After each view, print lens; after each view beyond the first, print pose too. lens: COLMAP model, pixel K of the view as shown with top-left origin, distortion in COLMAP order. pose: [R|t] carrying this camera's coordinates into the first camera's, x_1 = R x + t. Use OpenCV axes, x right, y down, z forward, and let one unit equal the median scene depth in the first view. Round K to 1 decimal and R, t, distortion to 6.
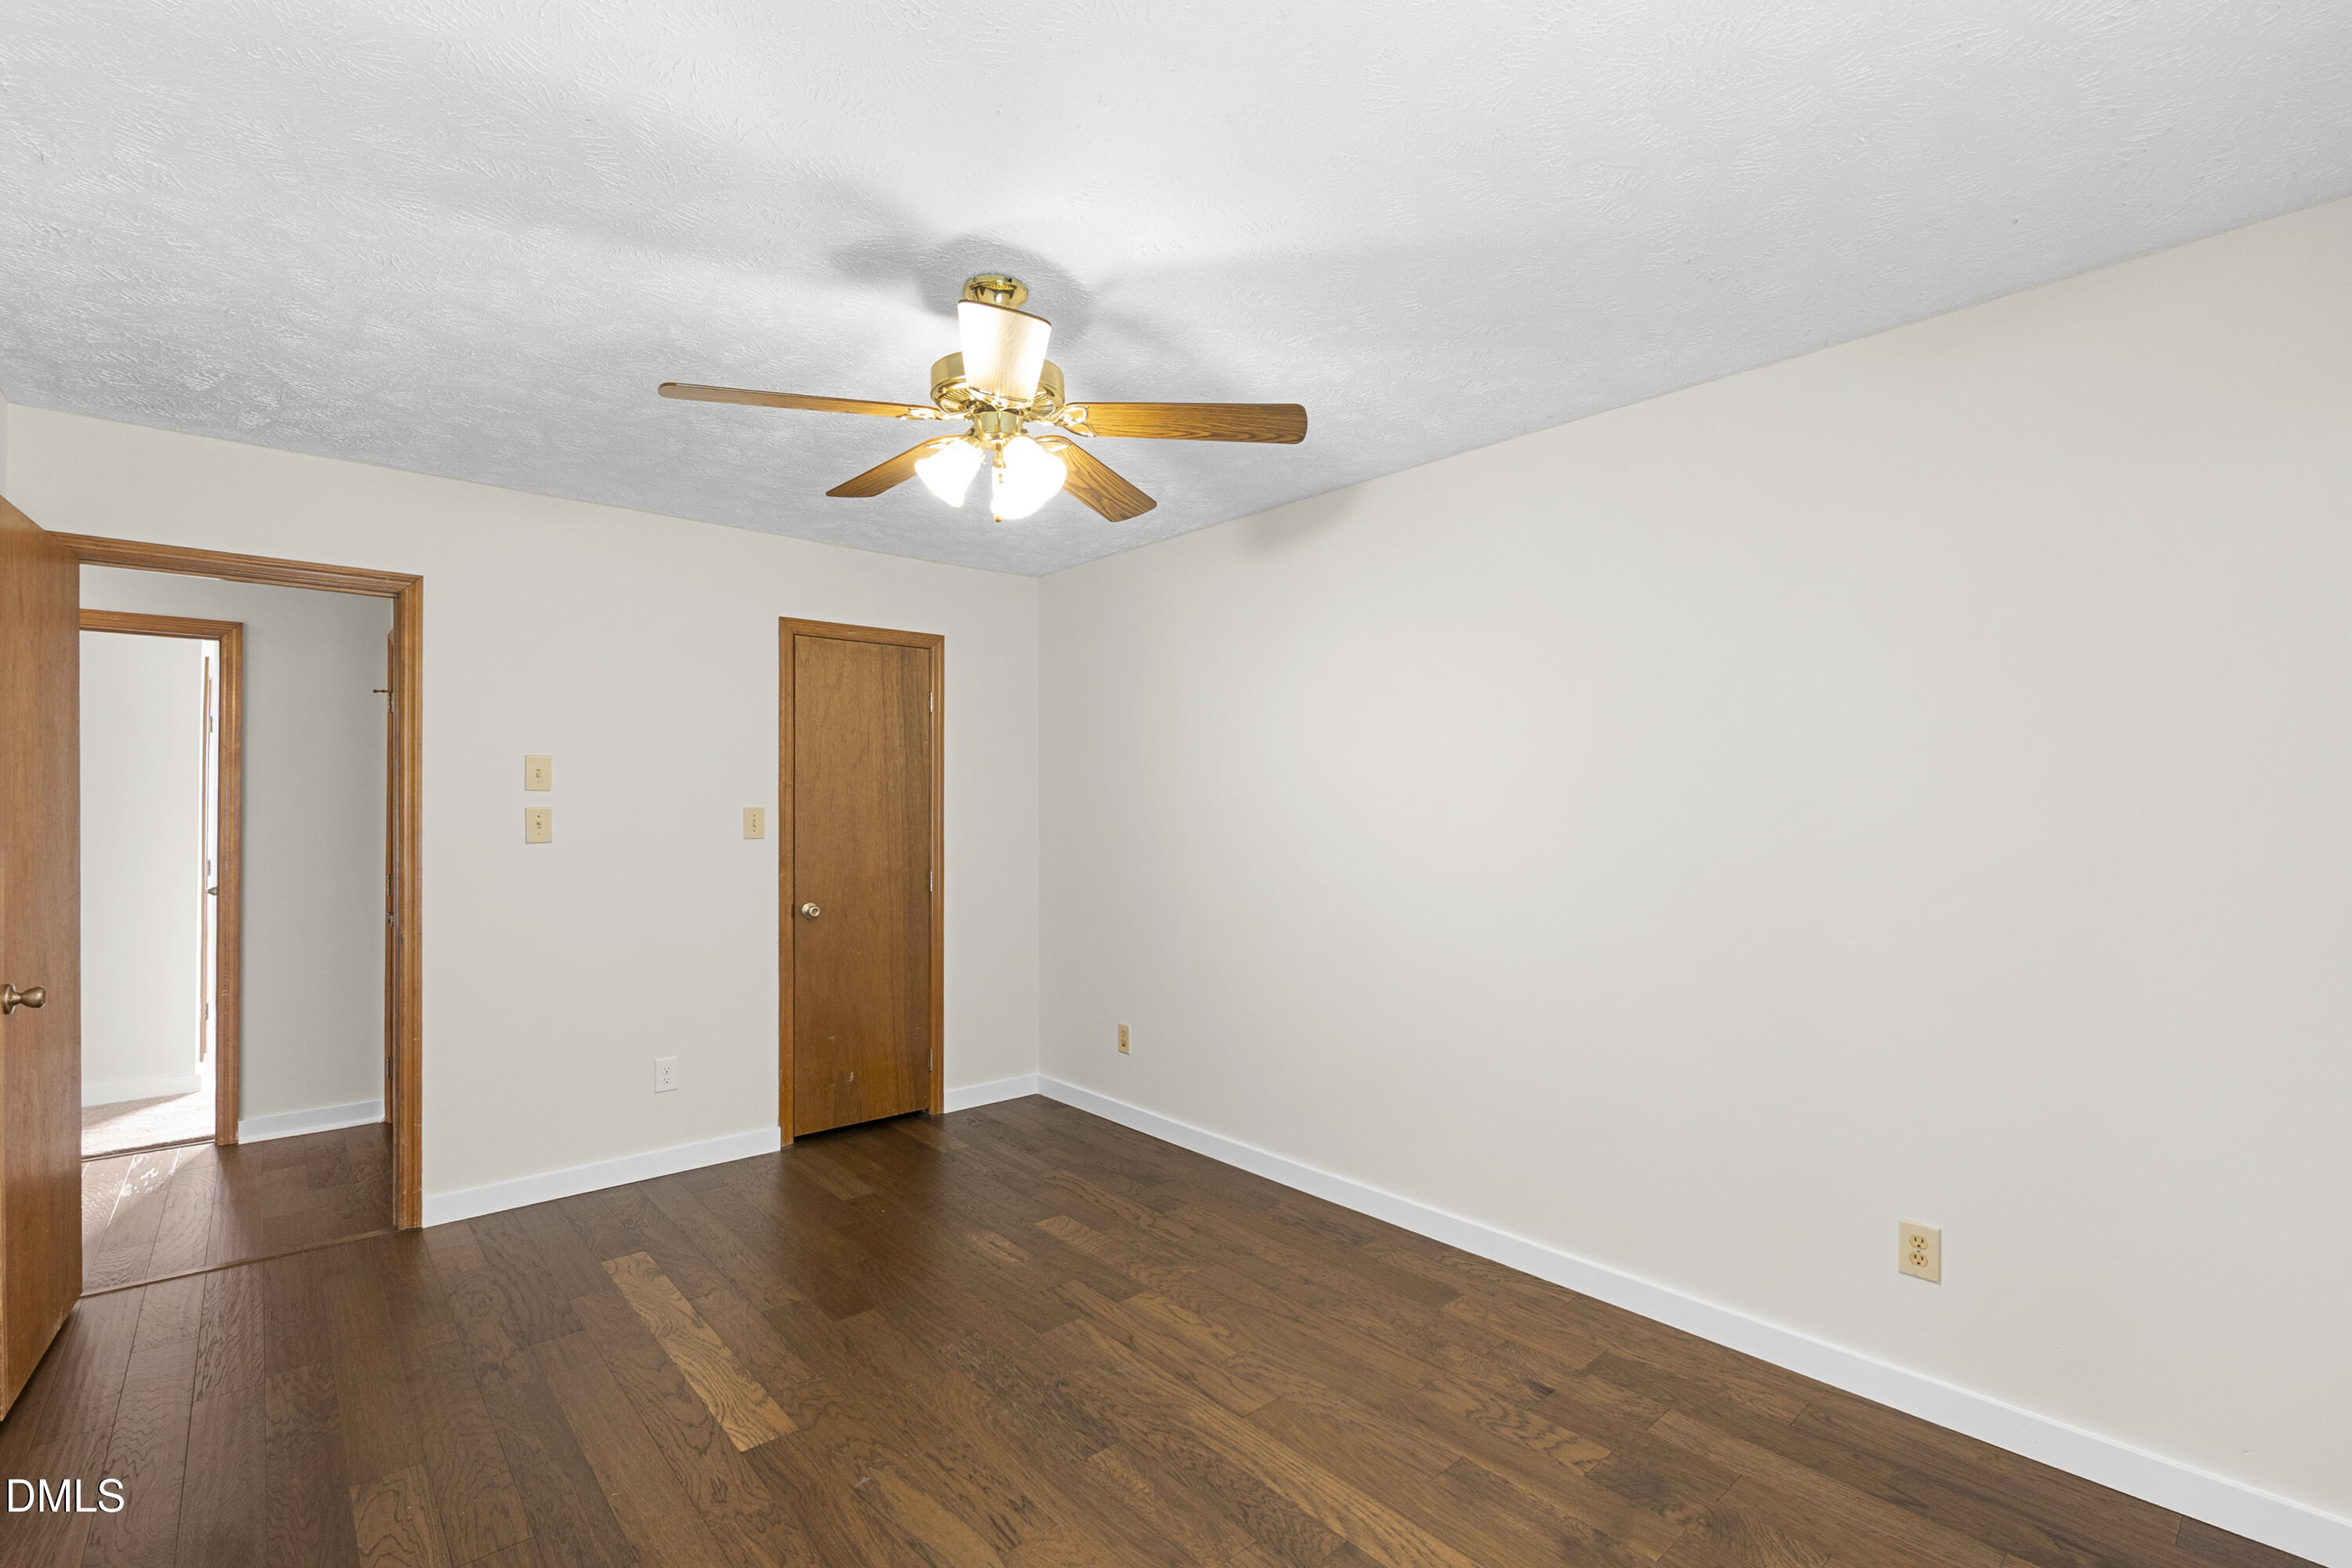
lens RADIAL K [[1040.8, 0, 1175.8], [0, 1040.8, 800.7], [0, 0, 1]] dist [-0.001411, -0.000259]
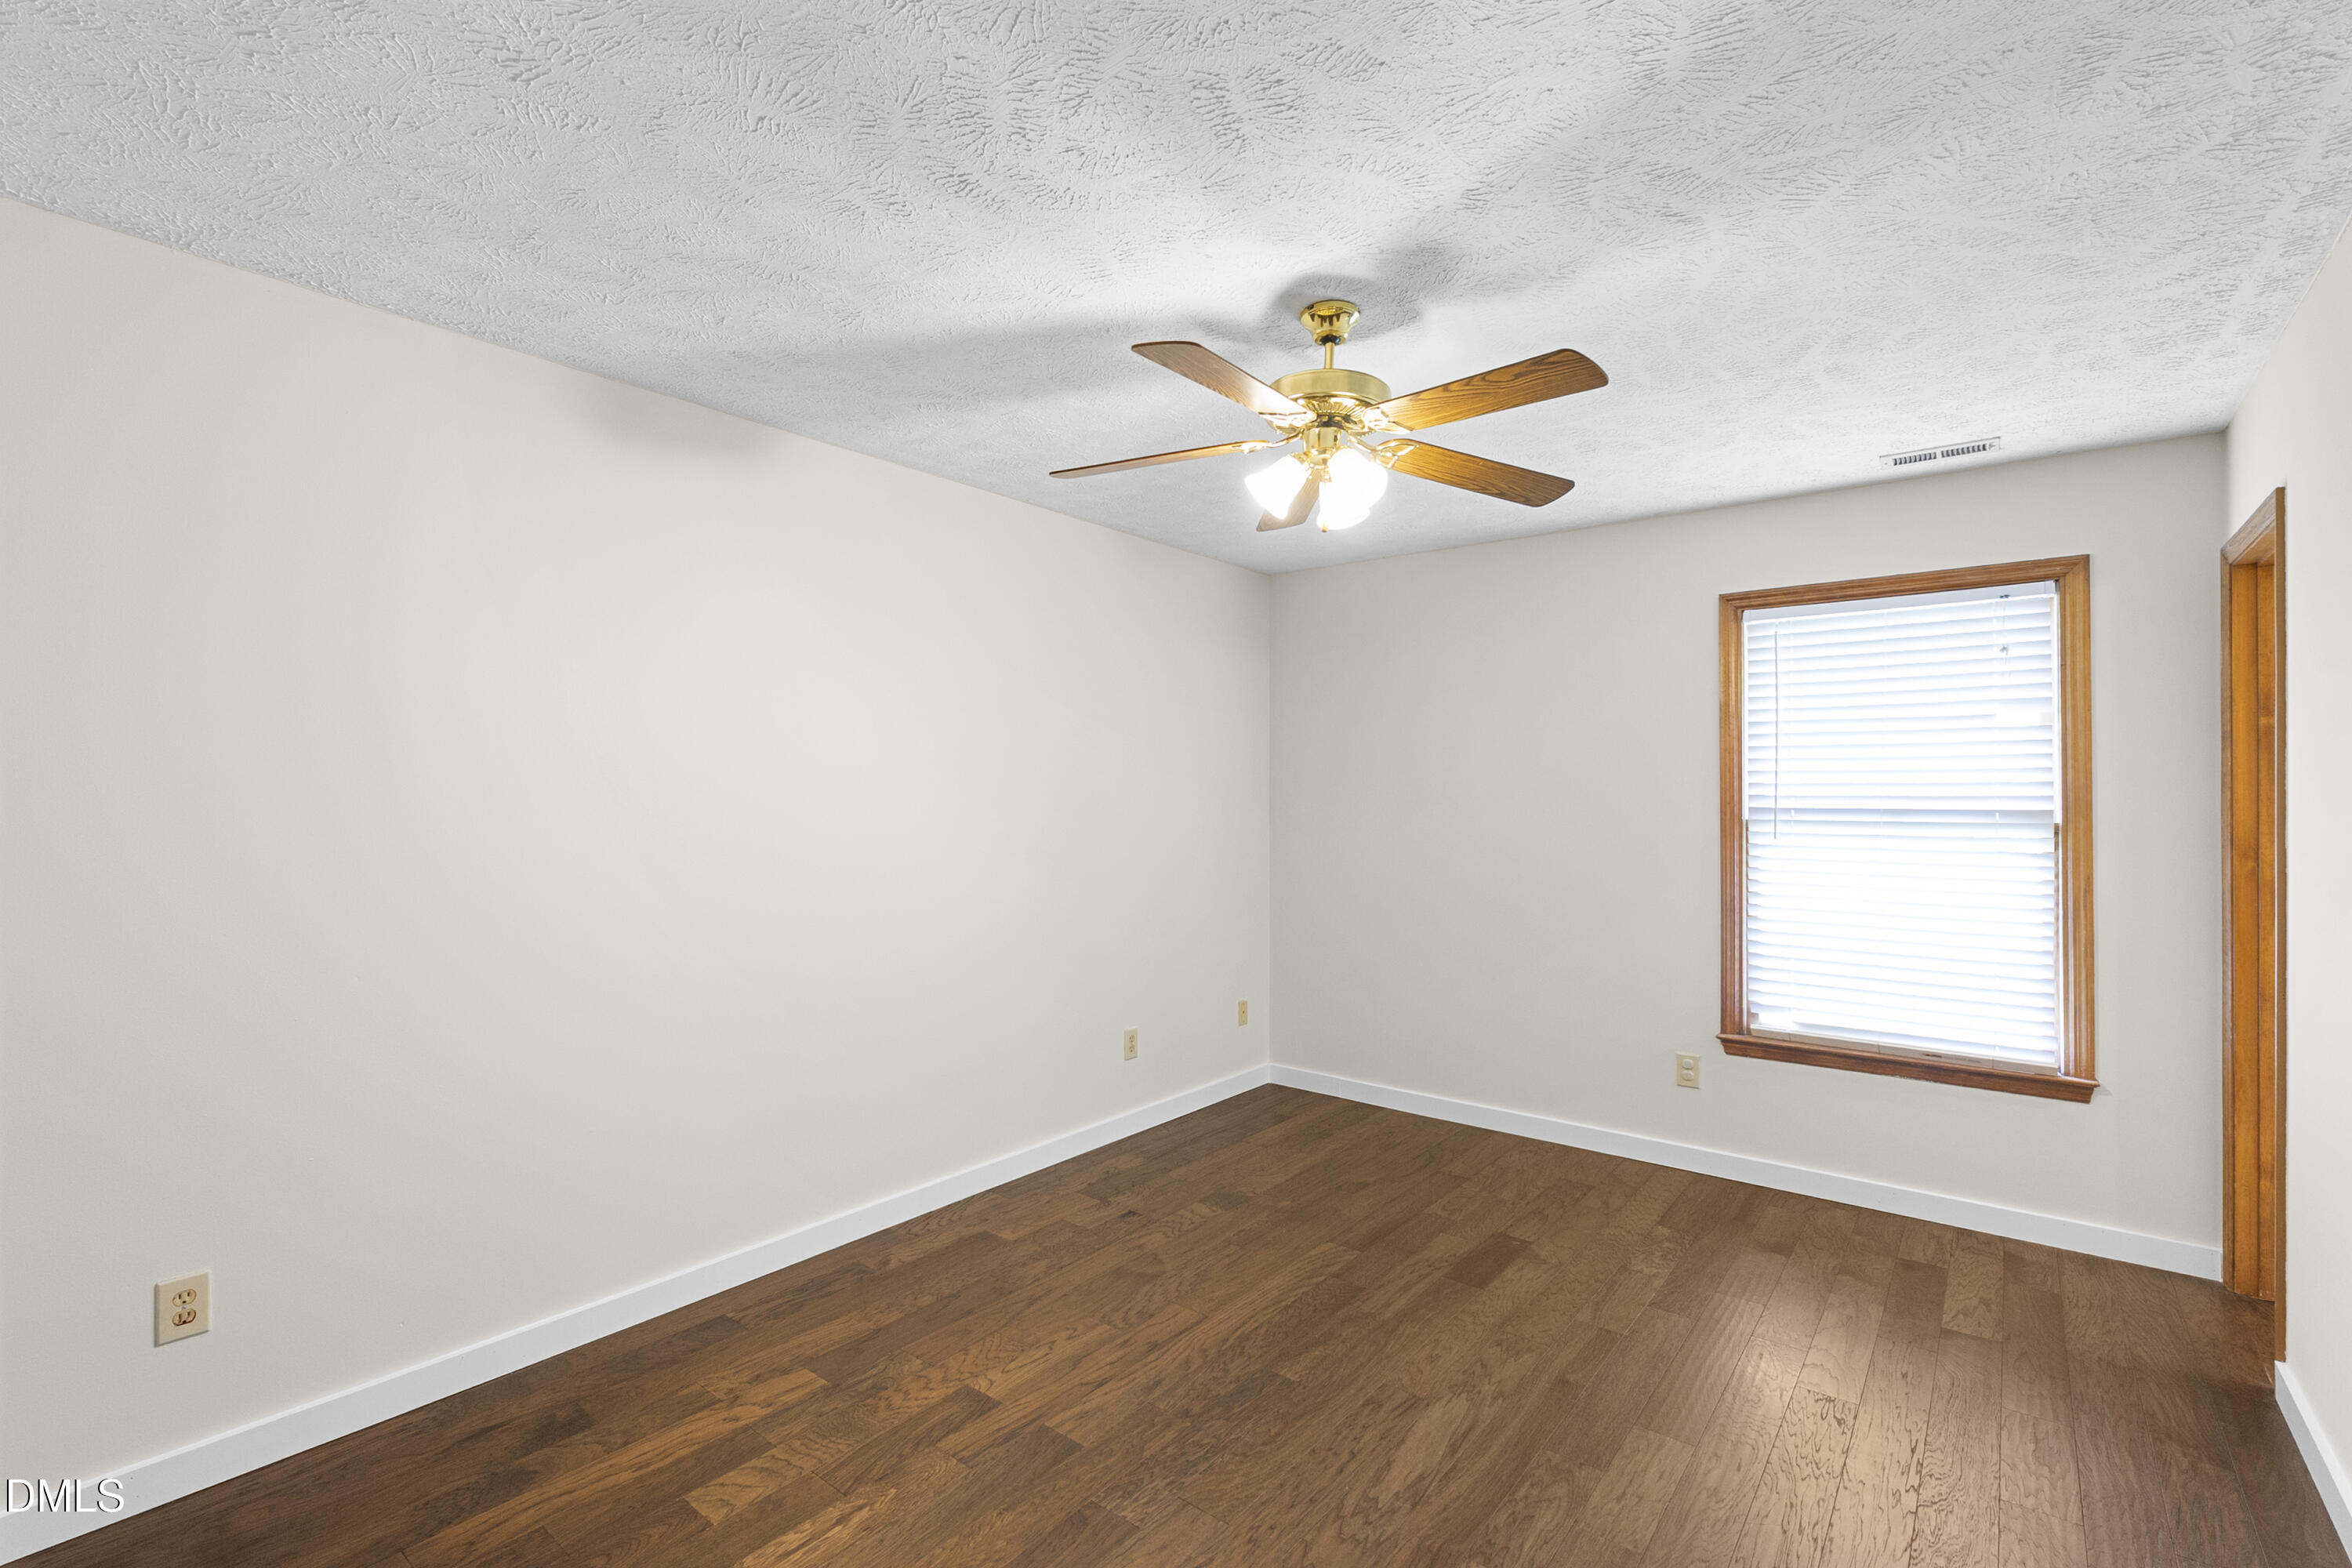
lens RADIAL K [[1040.8, 0, 1167.9], [0, 1040.8, 792.7], [0, 0, 1]] dist [-0.001411, -0.000259]
pose [[-0.167385, 0.007098, 0.985866, -0.980775], [-0.005938, 0.999949, -0.008207, 0.005516], [-0.985874, -0.007228, -0.167334, 1.111174]]
